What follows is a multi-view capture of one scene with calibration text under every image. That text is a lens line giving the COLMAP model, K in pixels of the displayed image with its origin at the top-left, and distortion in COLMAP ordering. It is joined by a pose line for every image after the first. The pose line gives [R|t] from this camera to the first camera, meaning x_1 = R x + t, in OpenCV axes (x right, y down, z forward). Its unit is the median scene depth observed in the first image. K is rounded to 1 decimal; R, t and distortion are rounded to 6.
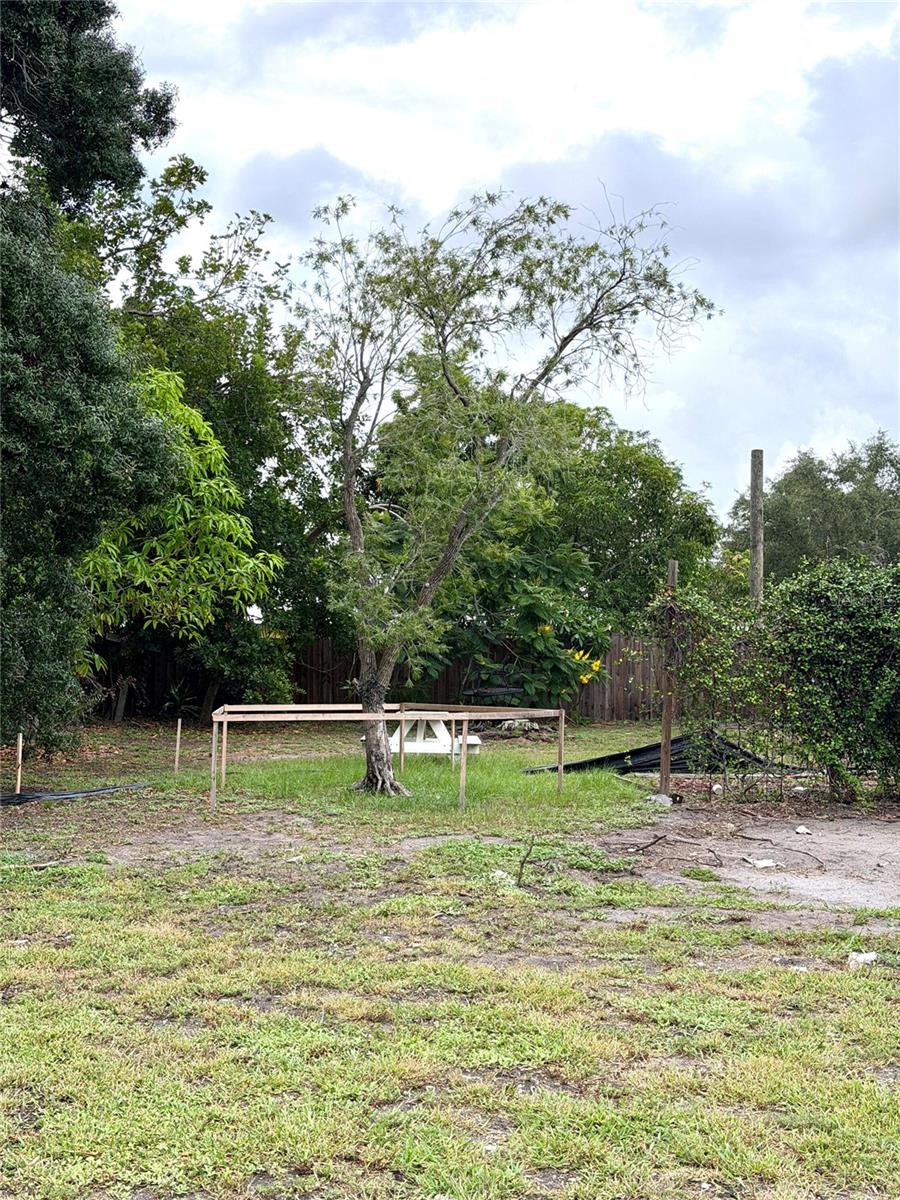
lens RADIAL K [[1688.8, 0, 451.3], [0, 1688.8, 602.5], [0, 0, 1]] dist [-0.023536, 0.000000]
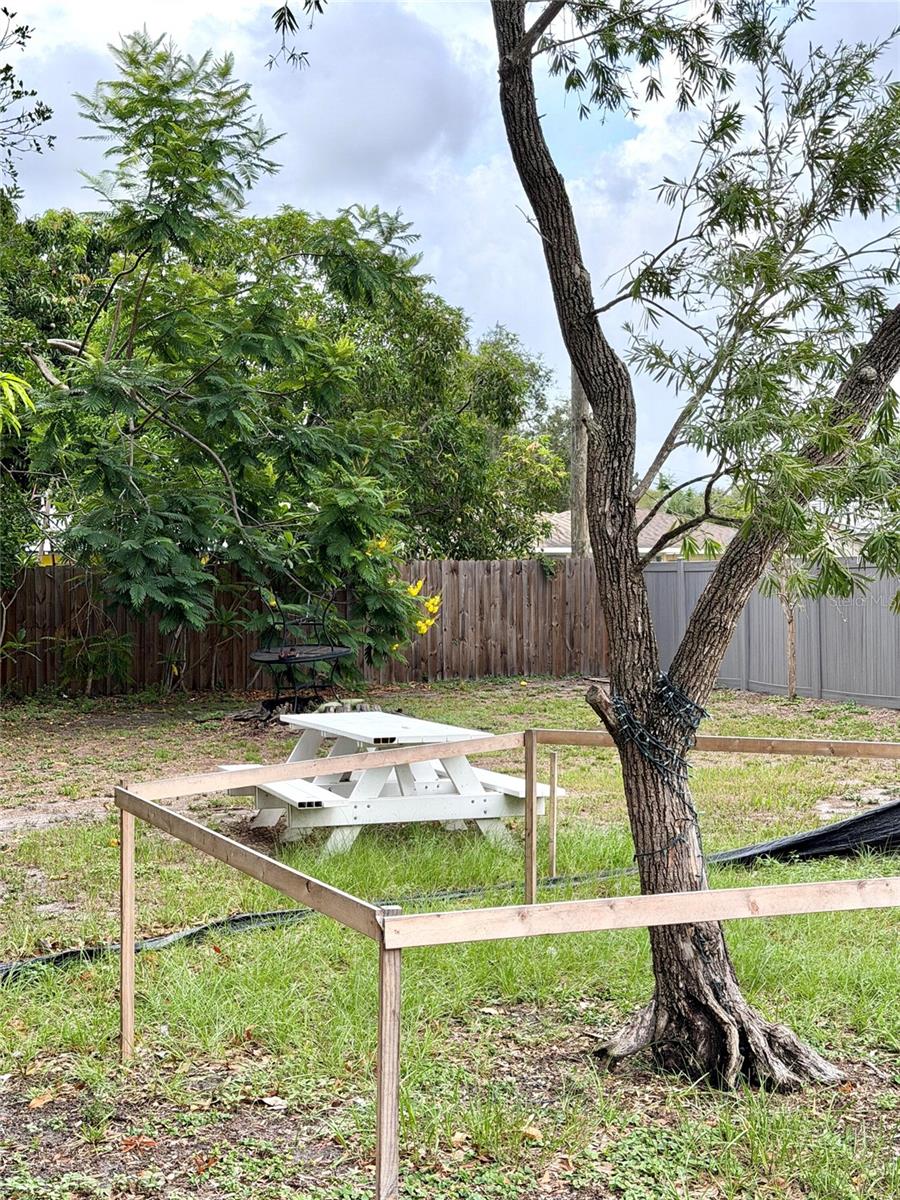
lens RADIAL K [[1688.8, 0, 448.3], [0, 1688.8, 597.6], [0, 0, 1]] dist [-0.023536, 0.000000]
pose [[0.953731, -0.013586, 0.300353, -0.099494], [0.001281, 0.999153, 0.041128, 0.009249], [-0.300658, -0.038840, 0.952941, 0.406227]]
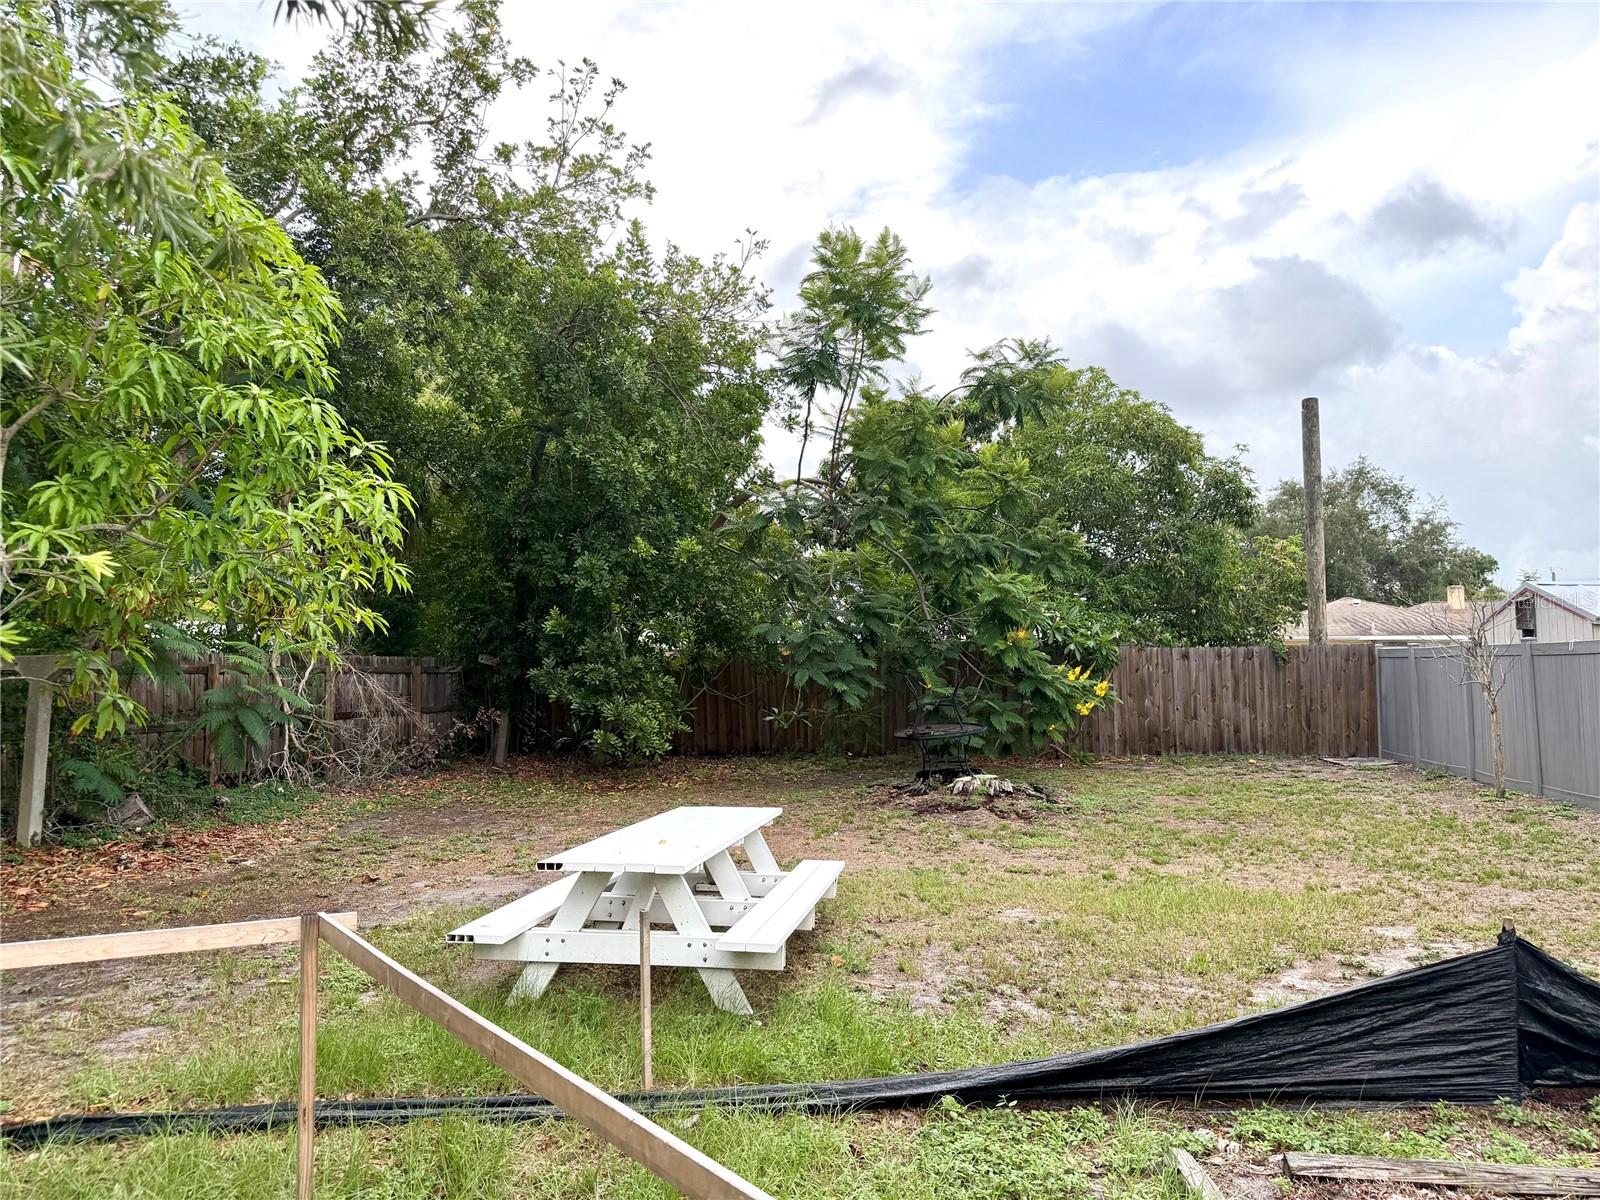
lens RADIAL K [[1129.7, 0, 790.5], [0, 1129.7, 587.9], [0, 0, 1]] dist [0.048900, -0.009104]
pose [[0.983788, -0.030876, -0.176657, 0.045268], [0.023639, 0.998798, -0.042931, 0.013701], [0.177770, 0.038059, 0.983336, 0.533132]]
